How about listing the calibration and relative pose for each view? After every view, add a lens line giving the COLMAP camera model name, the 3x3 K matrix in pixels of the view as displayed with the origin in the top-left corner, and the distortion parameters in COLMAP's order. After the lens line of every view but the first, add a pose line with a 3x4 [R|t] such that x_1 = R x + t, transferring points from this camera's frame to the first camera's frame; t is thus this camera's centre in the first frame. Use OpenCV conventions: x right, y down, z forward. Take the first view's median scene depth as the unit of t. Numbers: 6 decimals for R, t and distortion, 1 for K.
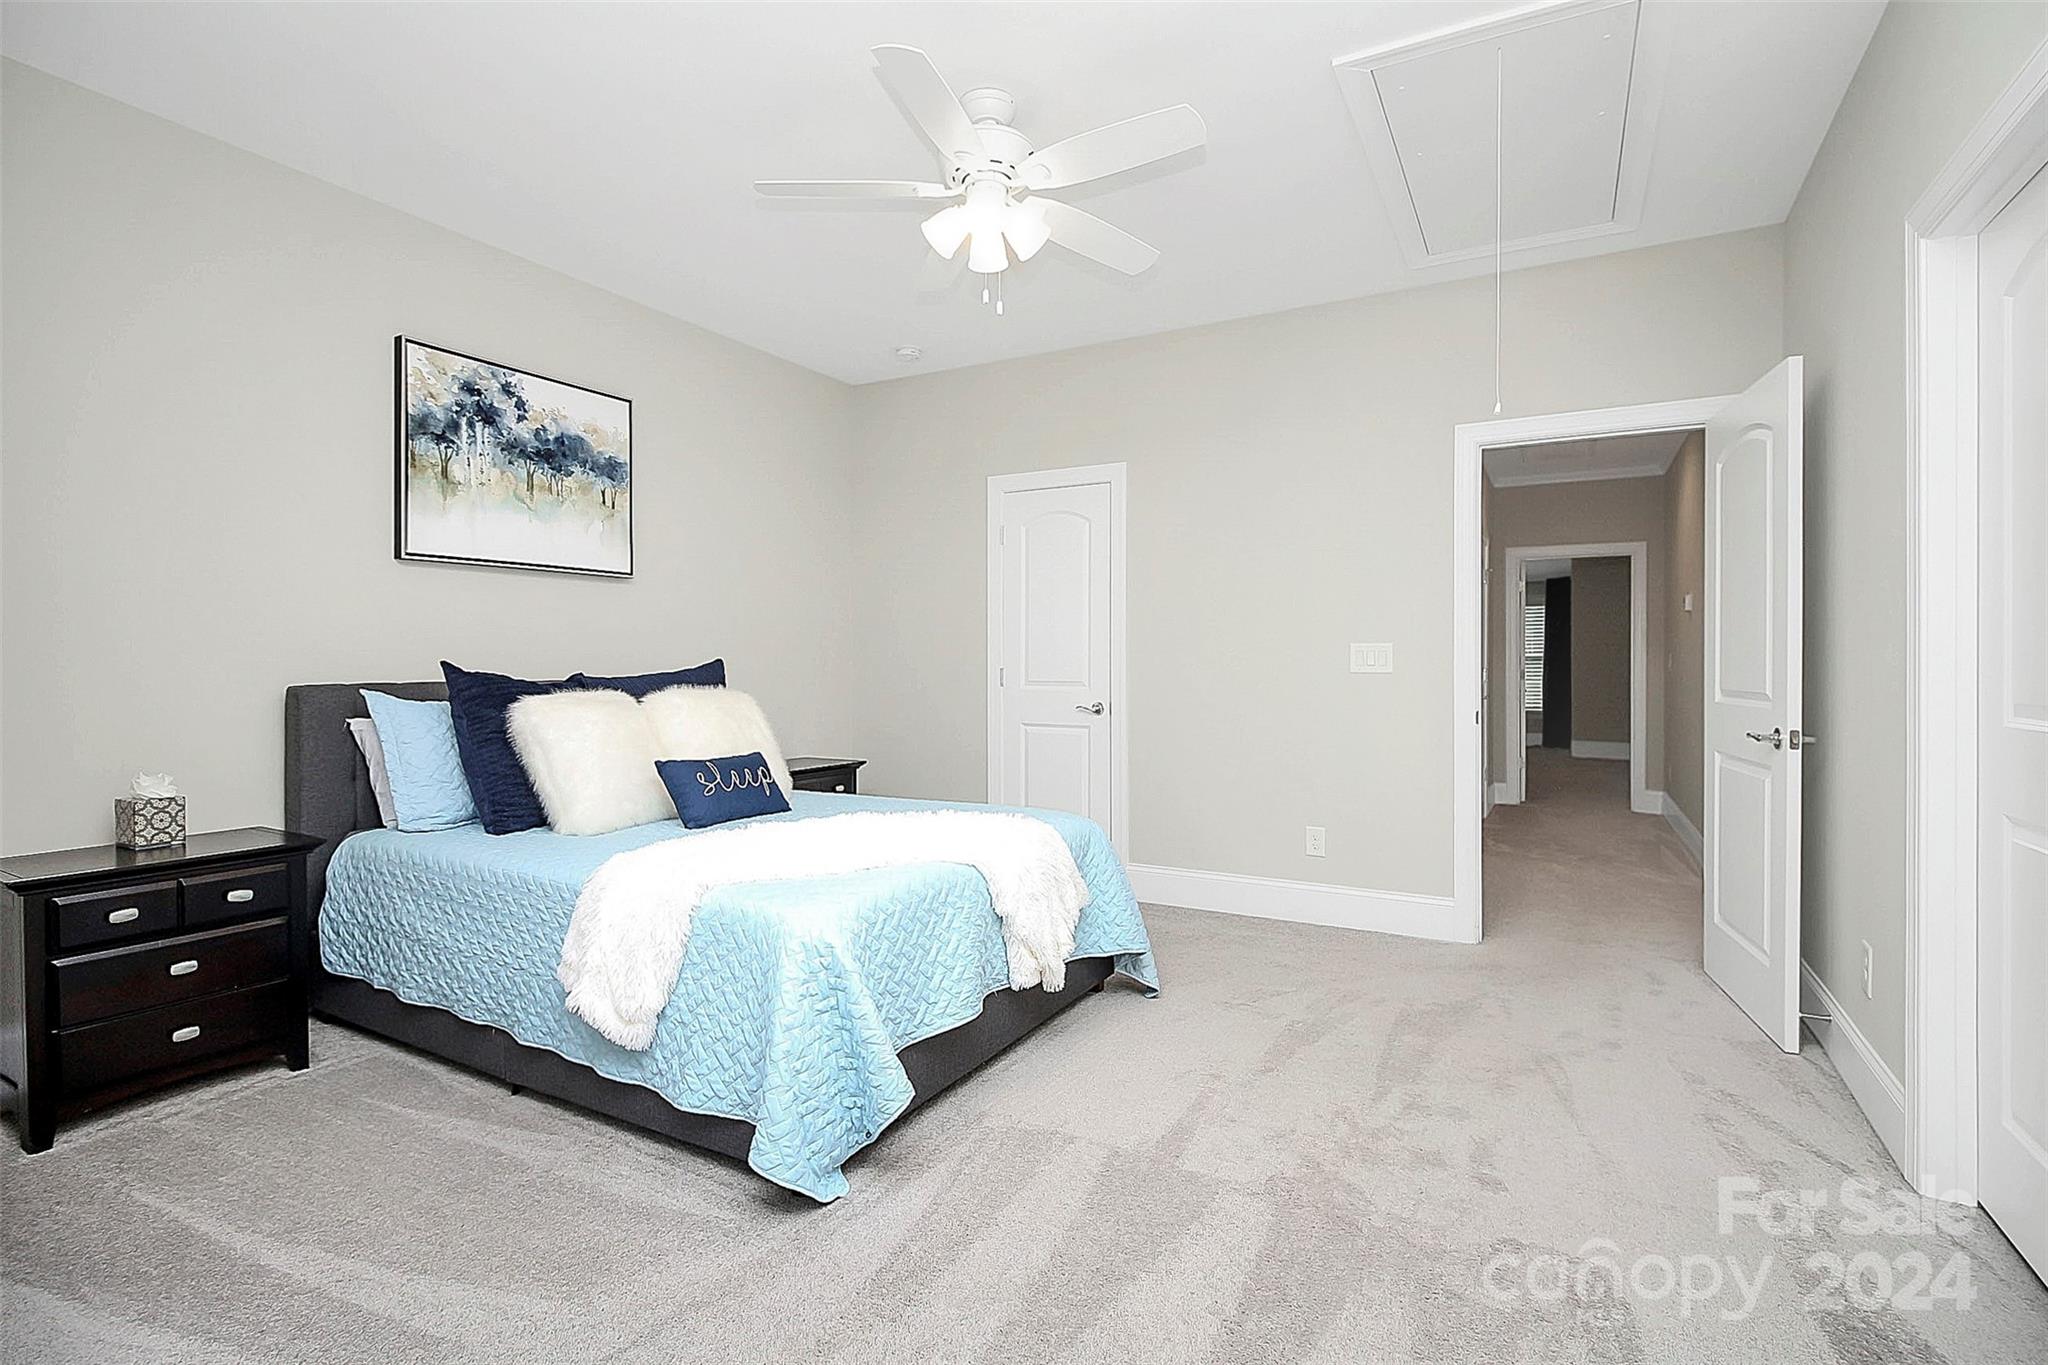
lens RADIAL K [[978.7, 0, 1023.1], [0, 978.7, 672.2], [0, 0, 1]] dist [0.000244, -0.000238]
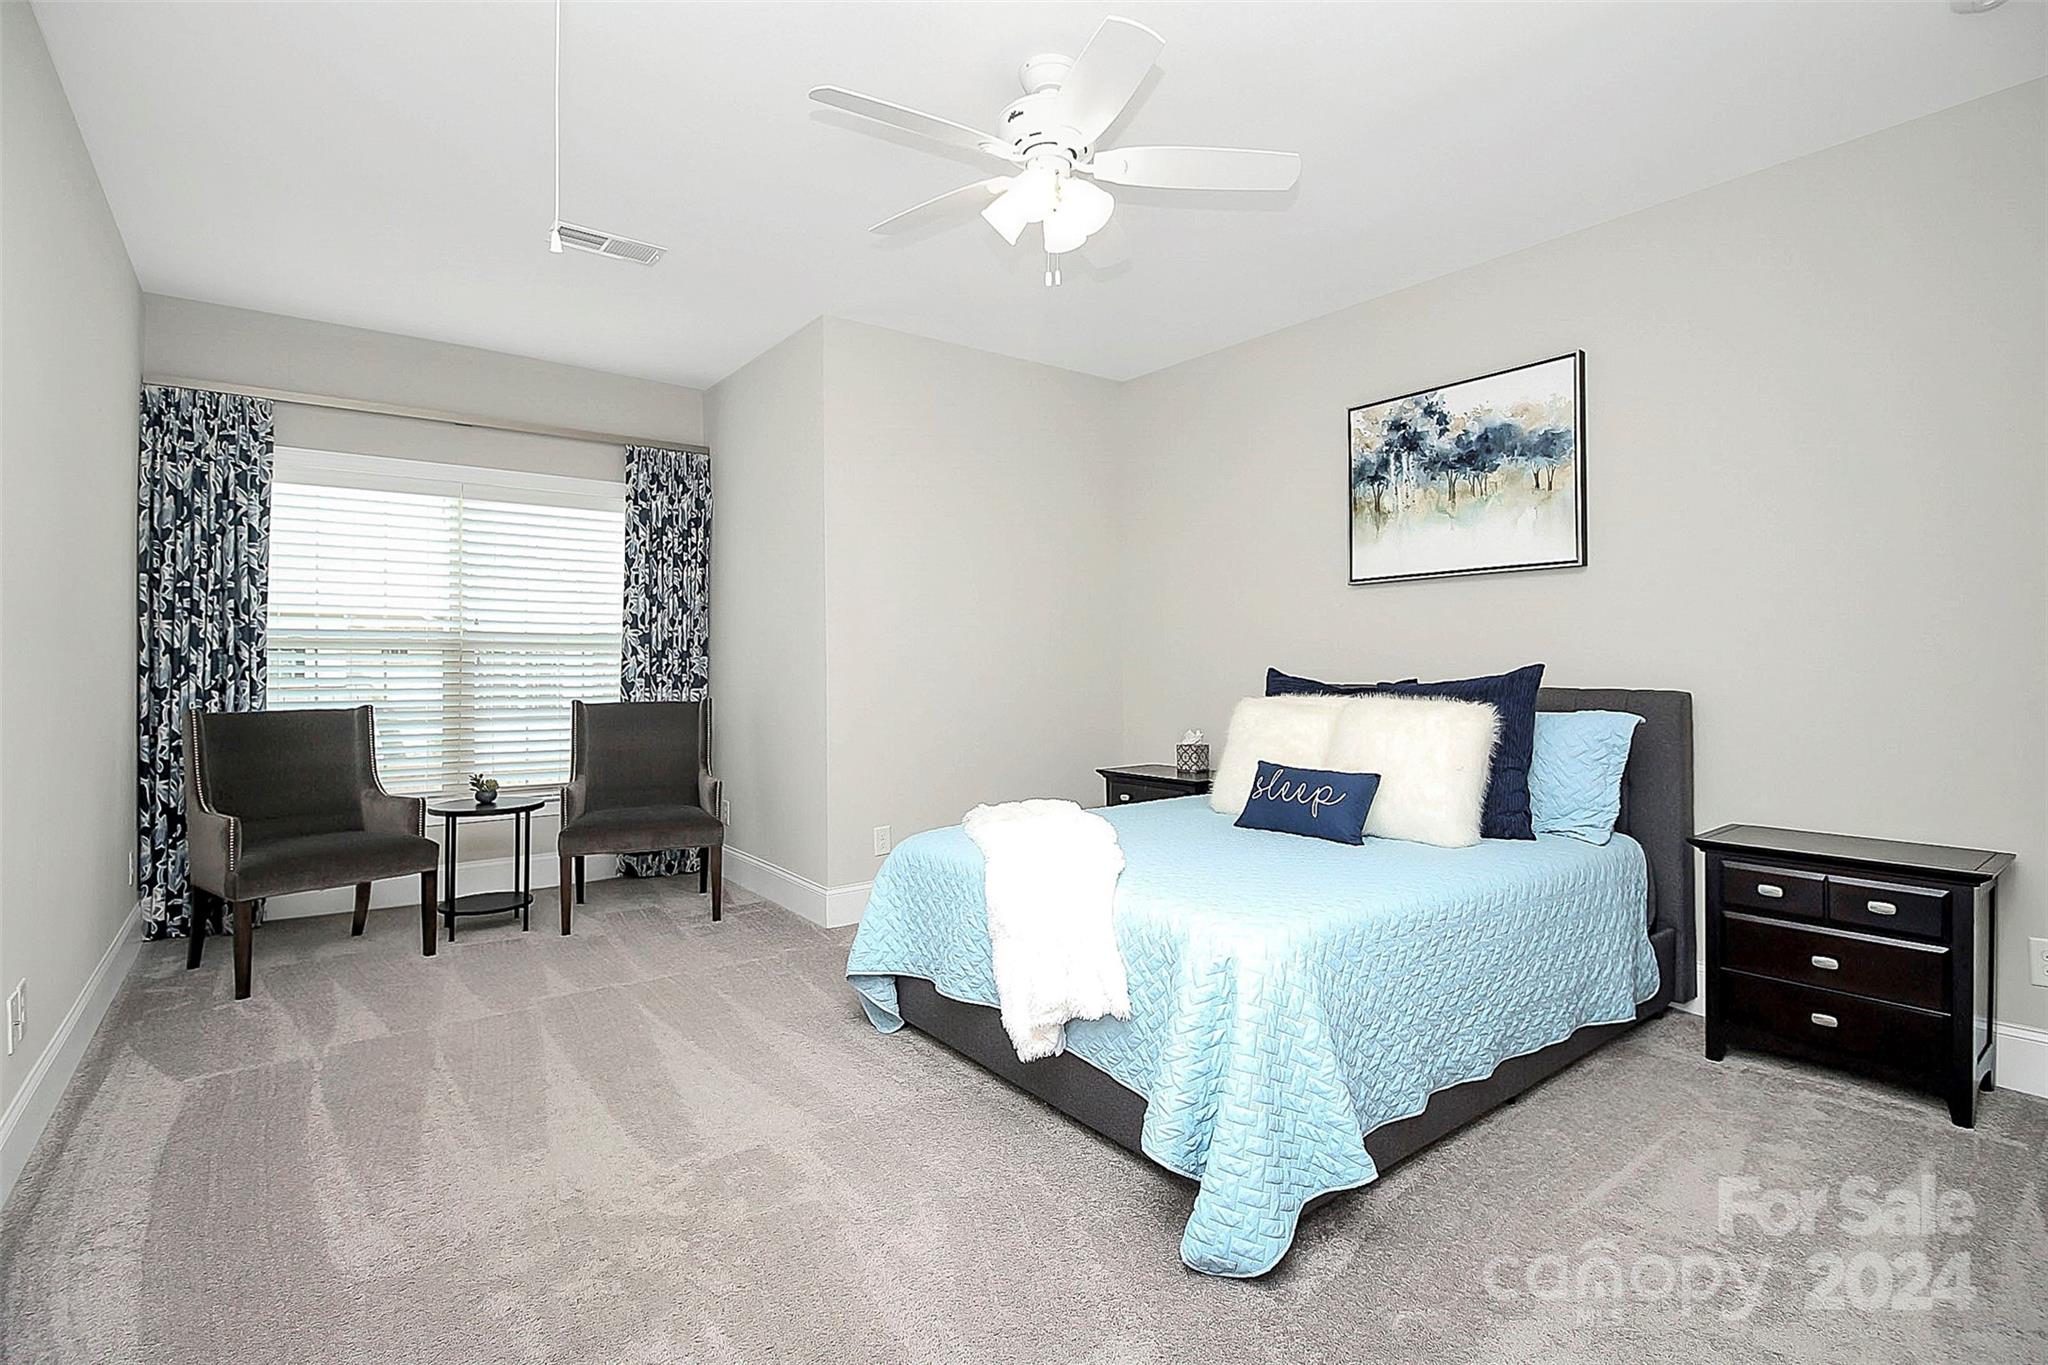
lens RADIAL K [[978.7, 0, 1023.1], [0, 978.7, 672.2], [0, 0, 1]] dist [0.000244, -0.000238]
pose [[-0.410632, 0.014811, -0.911681, 0.625321], [0.000877, 0.999874, 0.015849, -0.021999], [0.911801, 0.005708, -0.410593, 1.032180]]
